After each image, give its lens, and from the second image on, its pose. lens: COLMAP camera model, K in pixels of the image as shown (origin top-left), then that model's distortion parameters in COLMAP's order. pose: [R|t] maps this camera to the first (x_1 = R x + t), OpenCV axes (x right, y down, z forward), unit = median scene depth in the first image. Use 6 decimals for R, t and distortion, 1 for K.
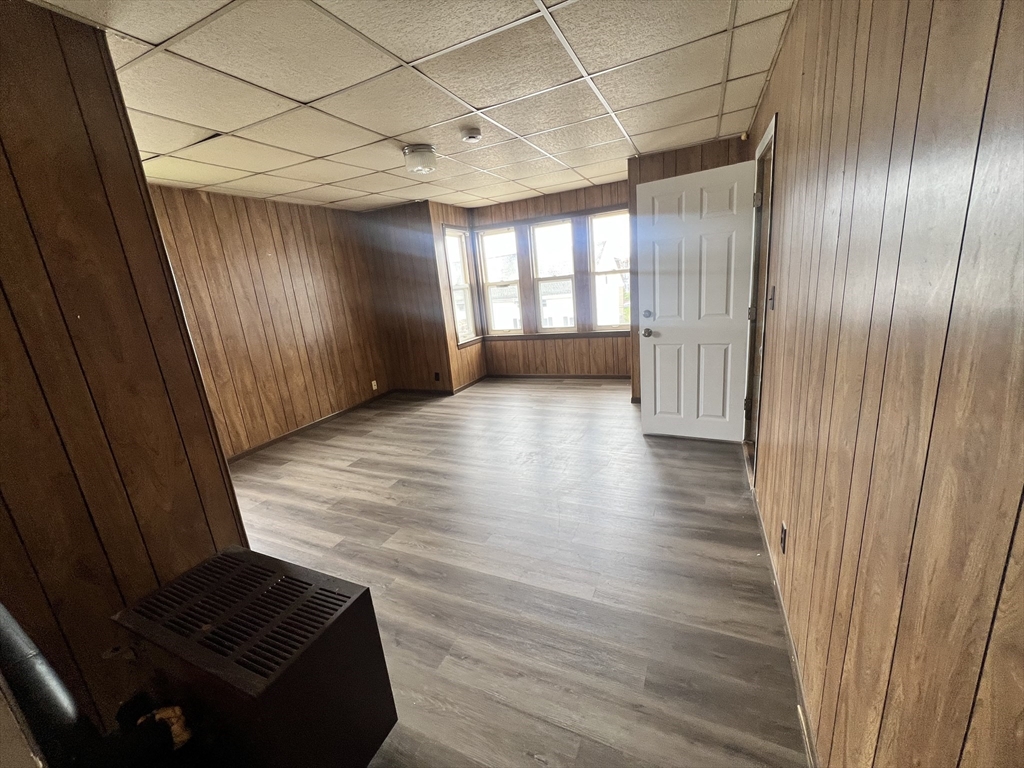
lens RADIAL K [[415.5, 0, 512.0], [0, 415.5, 384.0], [0, 0, 1]] dist [0.001062, 0.000092]
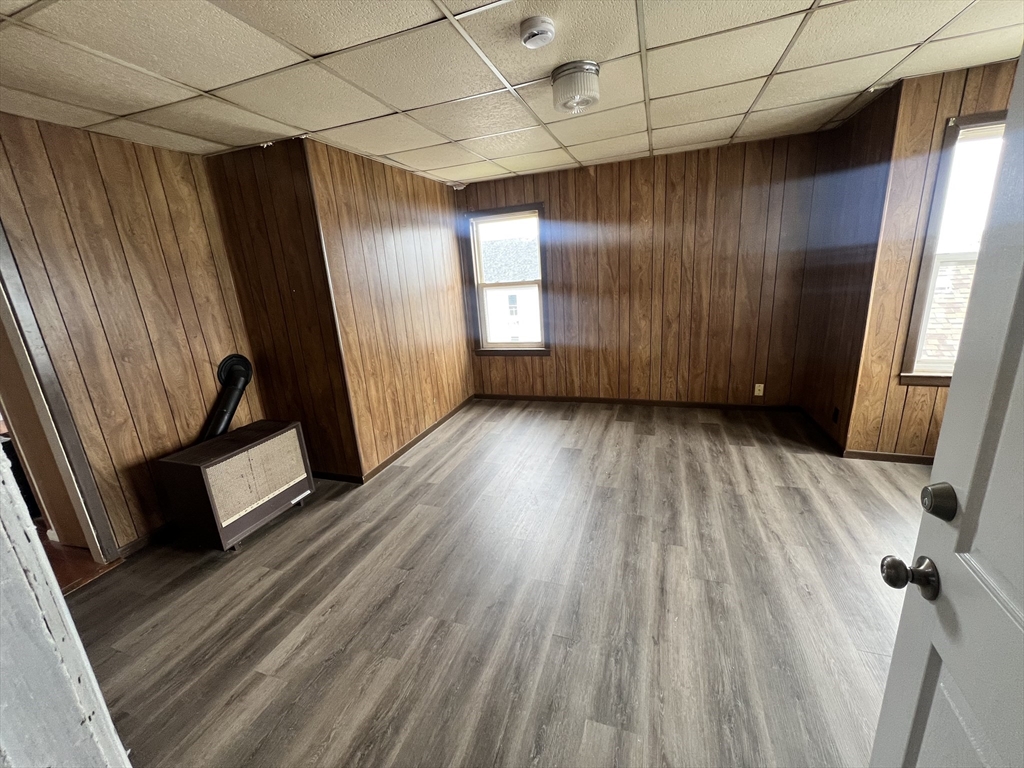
lens RADIAL K [[415.5, 0, 512.0], [0, 415.5, 384.0], [0, 0, 1]] dist [0.001062, 0.000092]
pose [[0.085437, 0.344638, -0.934840, 0.389753], [-0.194454, 0.925995, 0.323606, -0.200101], [0.977184, 0.154136, 0.146130, 0.596597]]
